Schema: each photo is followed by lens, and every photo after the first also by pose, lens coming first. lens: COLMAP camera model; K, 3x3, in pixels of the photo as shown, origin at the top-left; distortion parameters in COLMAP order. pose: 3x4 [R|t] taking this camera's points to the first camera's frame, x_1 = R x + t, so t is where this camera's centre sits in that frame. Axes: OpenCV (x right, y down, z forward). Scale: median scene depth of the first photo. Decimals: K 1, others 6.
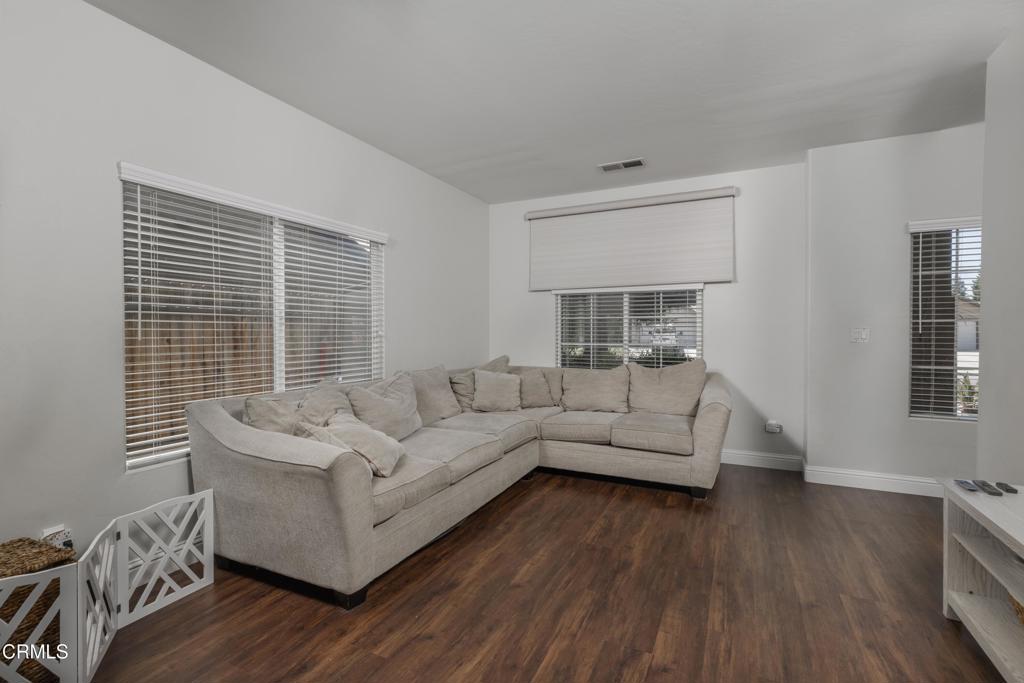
lens RADIAL K [[468.9, 0, 506.8], [0, 468.9, 337.2], [0, 0, 1]] dist [-0.000570, -0.000592]
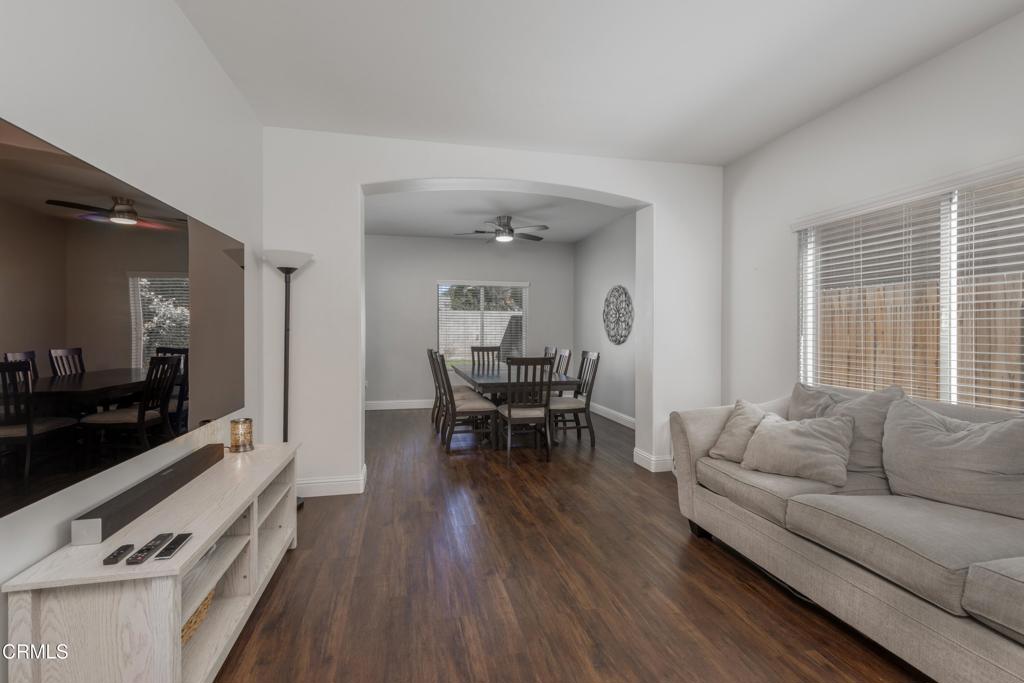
lens RADIAL K [[468.9, 0, 513.1], [0, 468.9, 340.5], [0, 0, 1]] dist [-0.000570, -0.000592]
pose [[-0.770388, 0.015901, -0.637377, 0.901958], [-0.003966, 0.999550, 0.029731, -0.022778], [0.637563, 0.025432, -0.769978, 1.635992]]
